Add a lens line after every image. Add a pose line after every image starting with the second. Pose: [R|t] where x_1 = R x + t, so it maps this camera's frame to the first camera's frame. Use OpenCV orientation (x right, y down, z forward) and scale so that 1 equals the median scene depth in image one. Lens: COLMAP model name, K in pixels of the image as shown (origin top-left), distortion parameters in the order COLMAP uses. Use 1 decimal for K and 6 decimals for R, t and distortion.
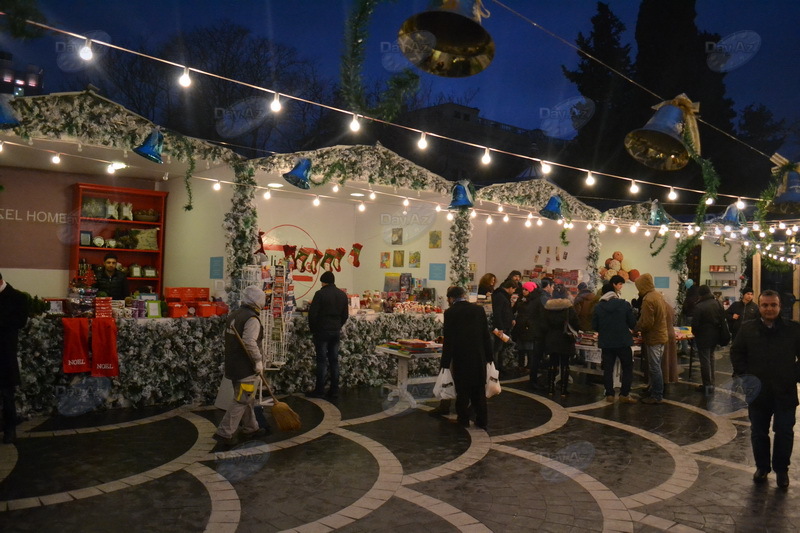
lens RADIAL K [[636.1, 0, 396.3], [0, 636.1, 267.8], [0, 0, 1]] dist [-0.084323, 0.004733]
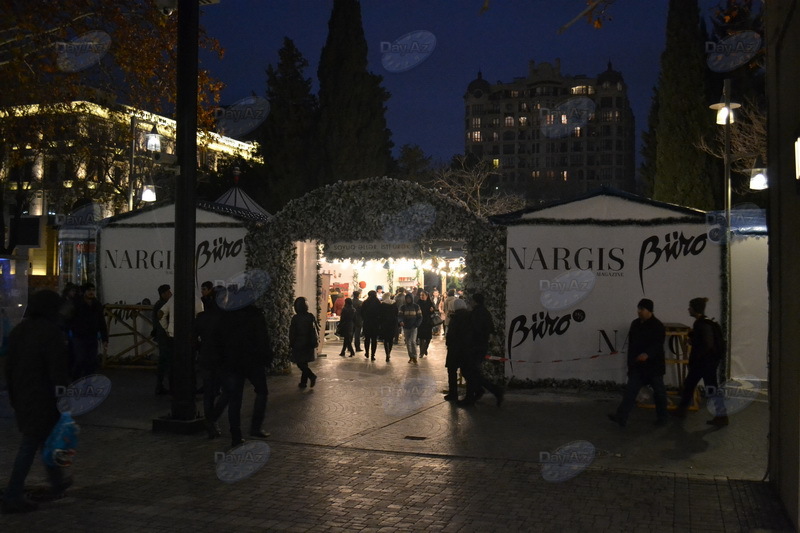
lens RADIAL K [[832.0, 0, 400.3], [0, 832.0, 272.1], [0, 0, 1]] dist [-0.056918, 0.000000]
pose [[0.855452, -0.012859, 0.517723, -1.013486], [0.011925, 0.999916, 0.005131, -0.047550], [-0.517745, 0.001785, 0.855533, -1.398817]]
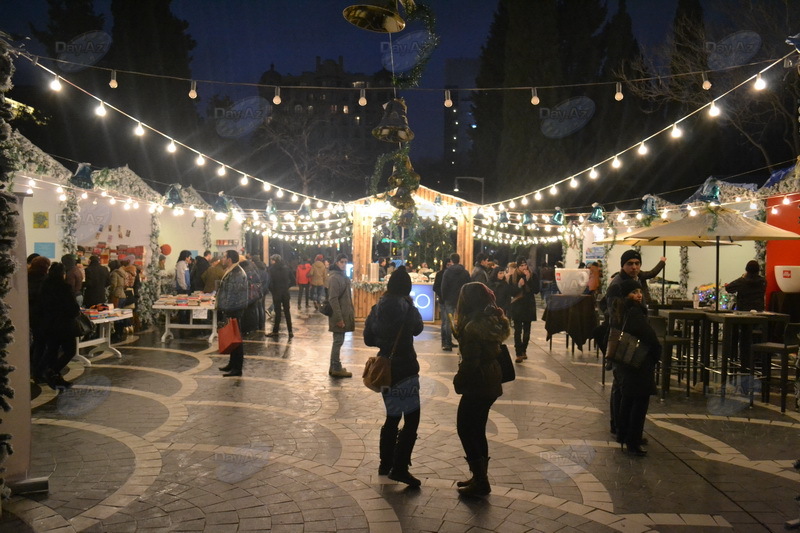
lens RADIAL K [[671.0, 0, 398.1], [0, 671.0, 265.0], [0, 0, 1]] dist [-0.077167, 0.006160]
pose [[0.668974, -0.035047, 0.742459, -0.354151], [0.006551, 0.999127, 0.041260, -0.010697], [-0.743257, -0.022738, 0.668619, -0.175940]]
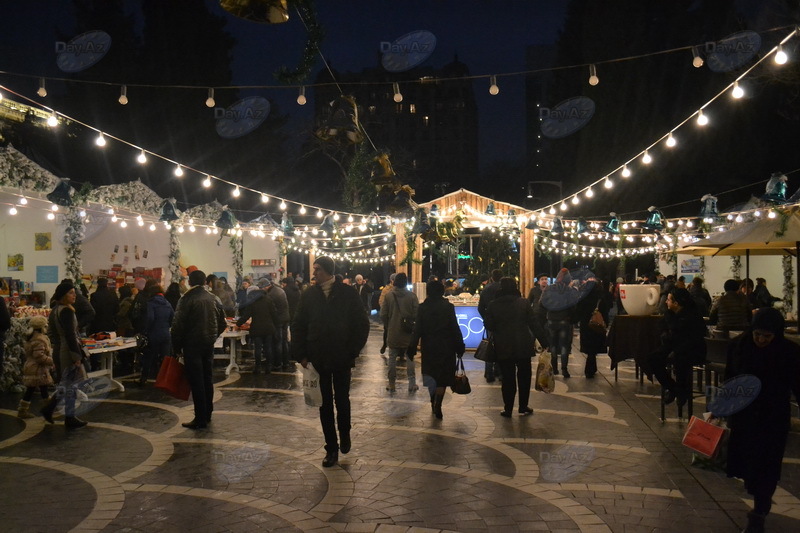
lens RADIAL K [[769.8, 0, 398.3], [0, 769.8, 265.6], [0, 0, 1]] dist [-0.065256, 0.000000]
pose [[0.742138, -0.029922, 0.669579, -0.312591], [0.028031, 0.999515, 0.013597, -0.007858], [-0.669661, 0.008678, 0.742616, -0.224475]]
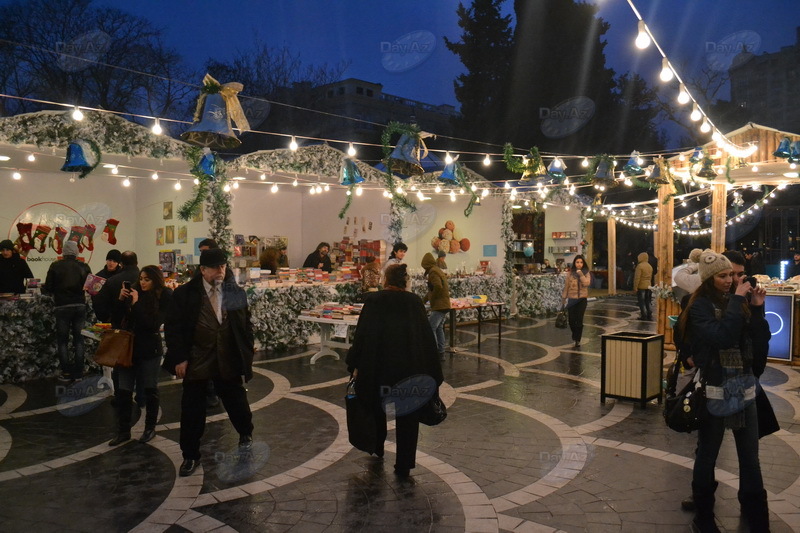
lens RADIAL K [[636.1, 0, 395.8], [0, 636.1, 262.6], [0, 0, 1]] dist [-0.084323, 0.004733]
pose [[0.992898, -0.037460, 0.112922, 0.240806], [0.034584, 0.999028, 0.027314, 0.014175], [-0.113835, -0.023215, 0.993228, 0.049172]]
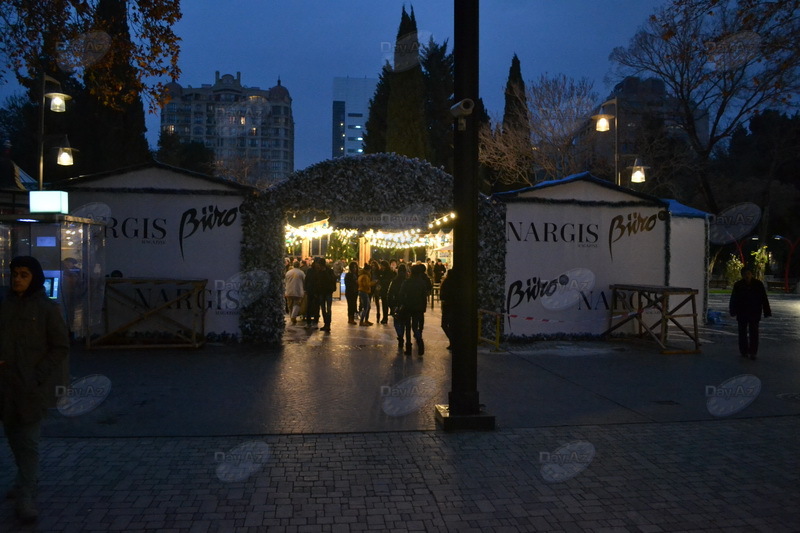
lens RADIAL K [[636.1, 0, 401.9], [0, 636.1, 260.2], [0, 0, 1]] dist [-0.084323, 0.004733]
pose [[0.521966, -0.034515, 0.852268, -1.286346], [0.002237, 0.999233, 0.039097, -0.054101], [-0.852964, -0.018500, 0.521642, -0.769199]]
